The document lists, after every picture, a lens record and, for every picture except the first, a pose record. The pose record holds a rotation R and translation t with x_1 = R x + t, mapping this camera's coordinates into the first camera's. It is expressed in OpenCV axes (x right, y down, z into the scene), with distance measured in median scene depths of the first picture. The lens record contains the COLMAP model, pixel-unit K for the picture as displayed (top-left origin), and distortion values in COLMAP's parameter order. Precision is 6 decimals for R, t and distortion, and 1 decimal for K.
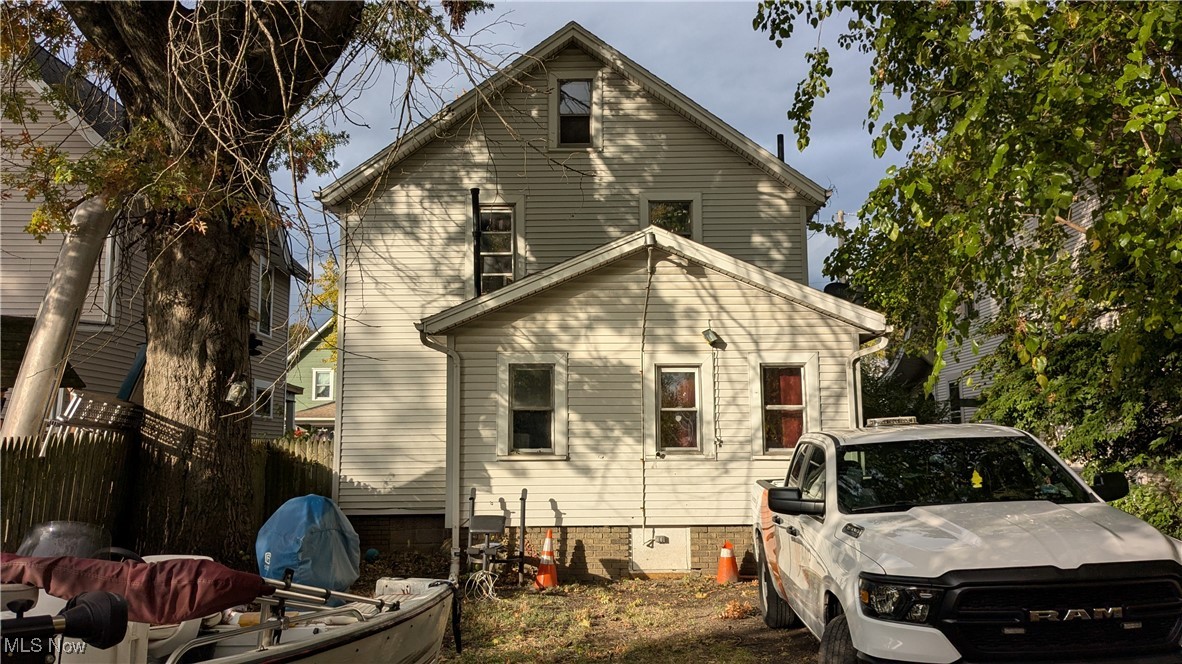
lens RADIAL K [[944.4, 0, 586.7], [0, 944.4, 329.2], [0, 0, 1]] dist [0.080334, -0.000085]
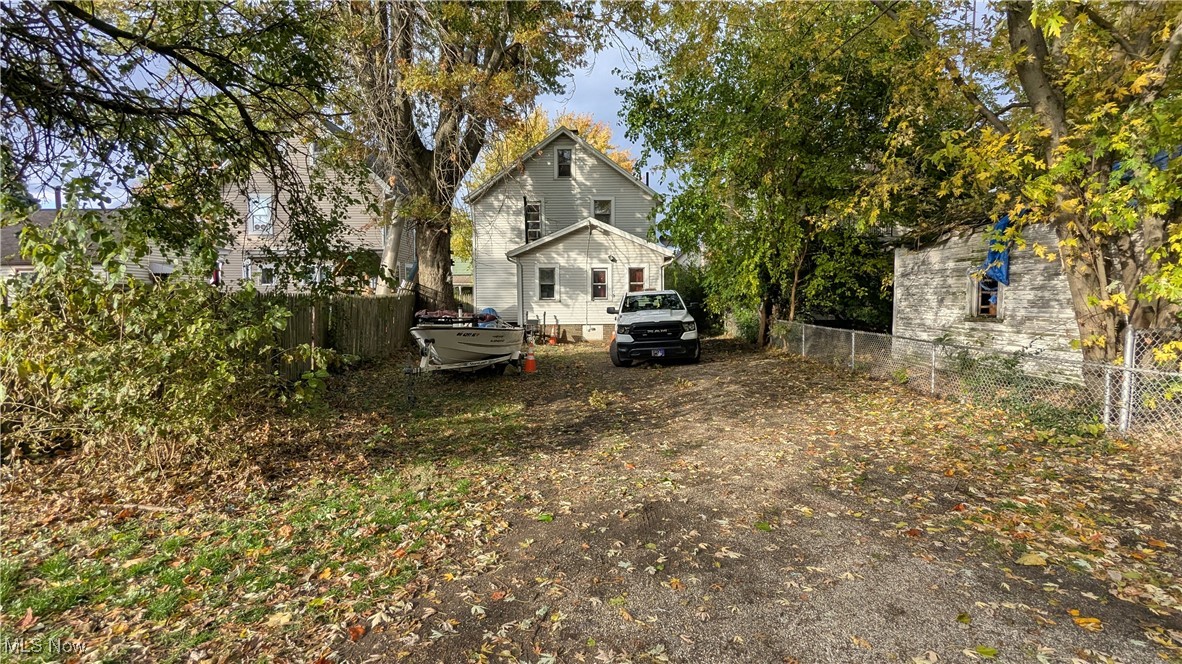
lens RADIAL K [[556.6, 0, 595.4], [0, 556.6, 326.6], [0, 0, 1]] dist [-0.001716, 0.002325]
pose [[0.999935, 0.002695, 0.011074, 0.067027], [-0.004648, 0.983606, 0.180271, -0.088698], [-0.010406, -0.180310, 0.983555, -0.649574]]
